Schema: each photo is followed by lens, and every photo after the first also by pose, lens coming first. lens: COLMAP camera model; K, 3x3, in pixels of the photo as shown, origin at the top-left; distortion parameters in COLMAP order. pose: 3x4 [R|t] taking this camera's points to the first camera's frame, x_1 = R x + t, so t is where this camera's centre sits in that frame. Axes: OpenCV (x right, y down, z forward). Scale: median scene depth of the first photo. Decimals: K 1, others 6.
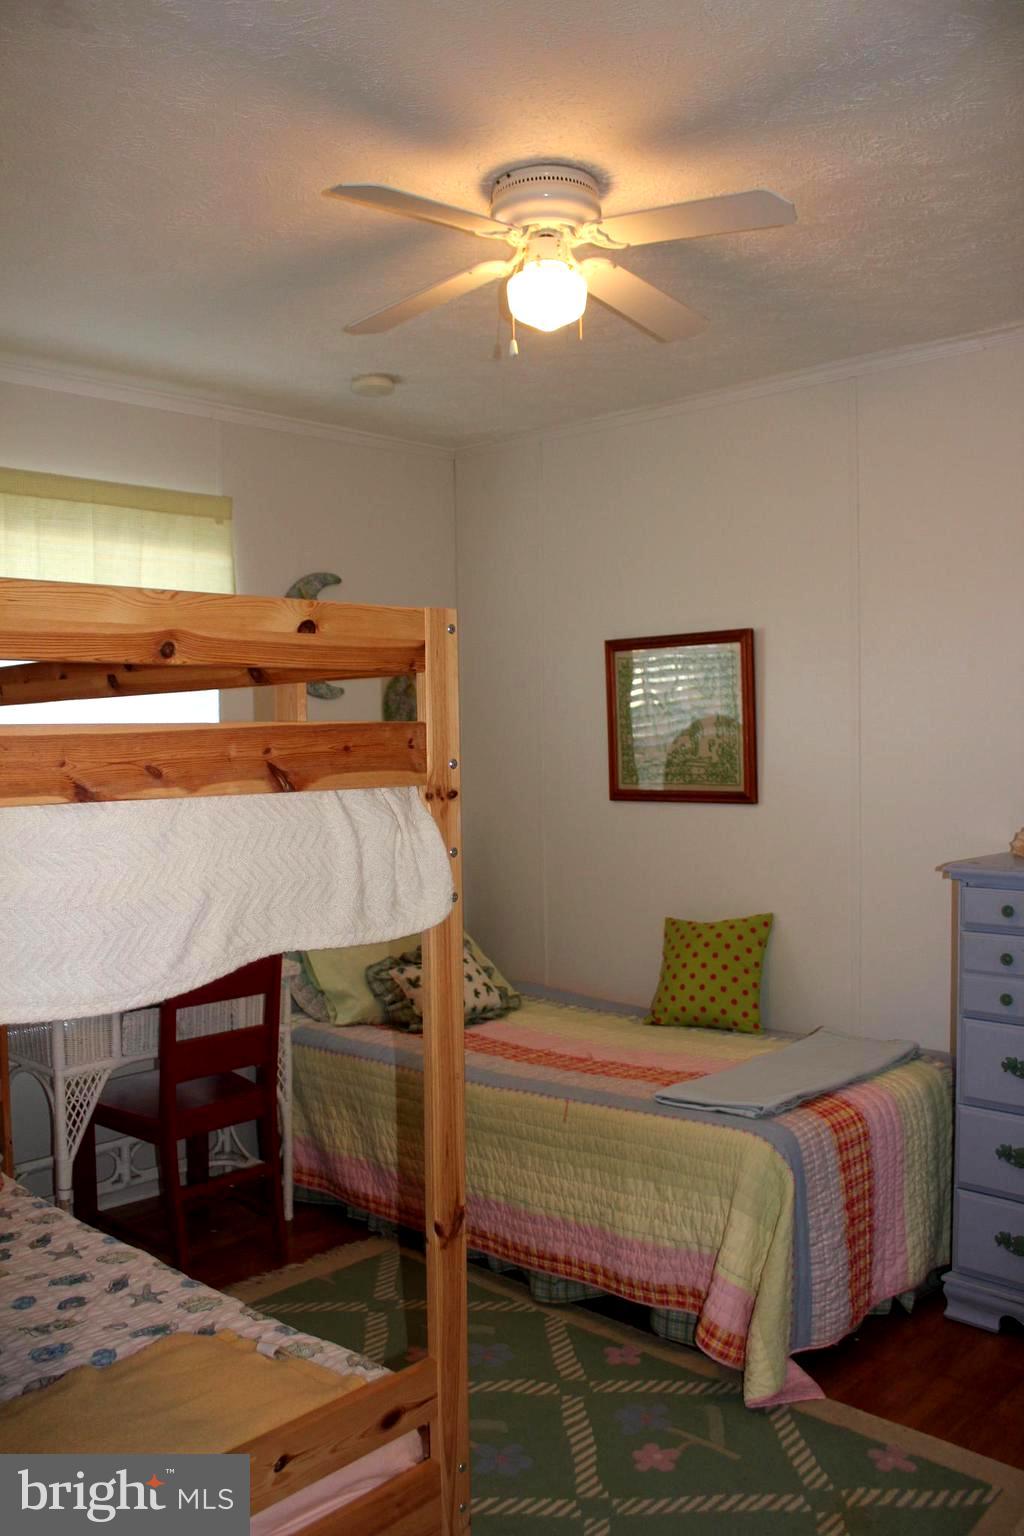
lens RADIAL K [[1275.5, 0, 512.0], [0, 1275.5, 768.0], [0, 0, 1]] dist [-0.166430, 0.152715]
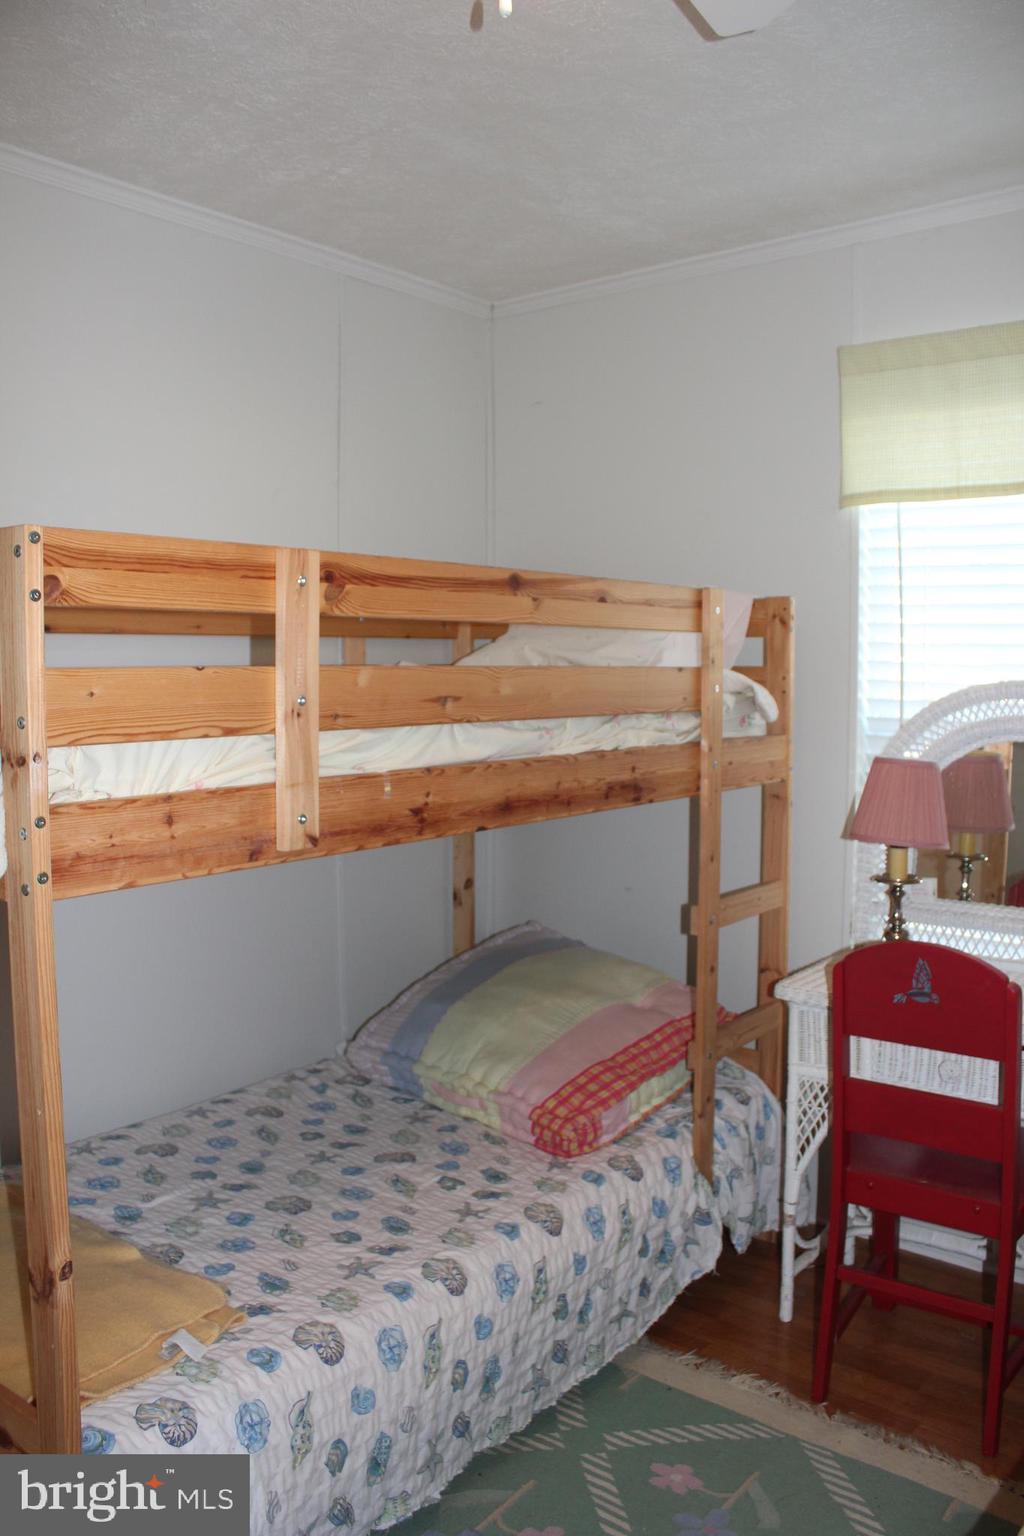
lens RADIAL K [[1275.5, 0, 512.0], [0, 1275.5, 768.0], [0, 0, 1]] dist [-0.166430, 0.152715]
pose [[0.114093, 0.102696, -0.988148, 0.606983], [-0.031732, 0.994512, 0.099693, -0.050280], [0.992963, 0.019981, 0.116726, 0.977054]]
